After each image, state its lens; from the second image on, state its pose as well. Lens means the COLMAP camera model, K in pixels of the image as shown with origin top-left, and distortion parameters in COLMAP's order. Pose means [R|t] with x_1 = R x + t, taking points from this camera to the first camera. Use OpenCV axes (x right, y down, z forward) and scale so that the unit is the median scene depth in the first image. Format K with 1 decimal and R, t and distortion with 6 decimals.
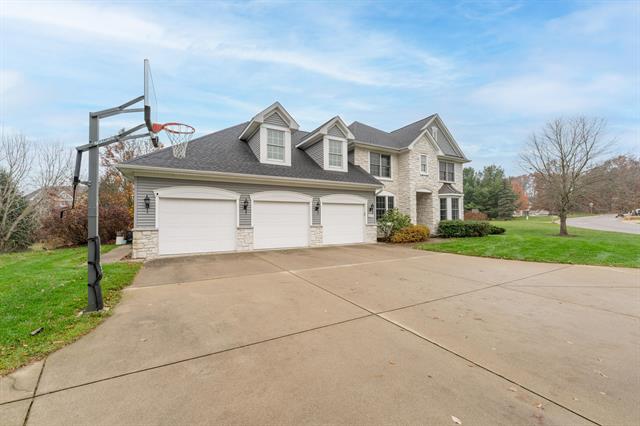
lens RADIAL K [[255.2, 0, 320.0], [0, 255.2, 213.0], [0, 0, 1]] dist [-0.000494, -0.000016]
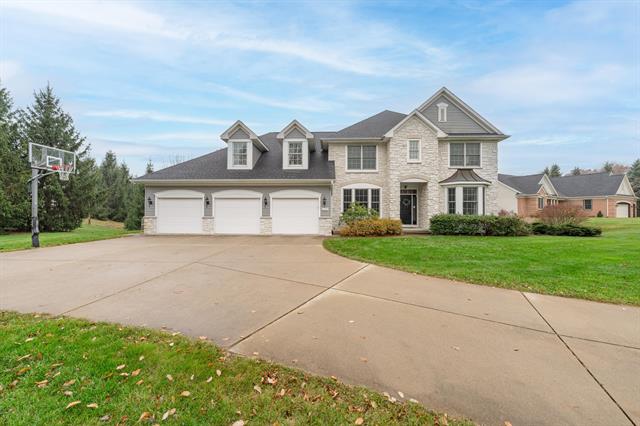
lens RADIAL K [[255.2, 0, 320.0], [0, 255.2, 213.0], [0, 0, 1]] dist [-0.000494, -0.000016]
pose [[0.852874, 0.003107, -0.522108, 0.616599], [0.005465, 0.999874, 0.014876, 0.009727], [0.522089, -0.015540, 0.852750, 0.081356]]
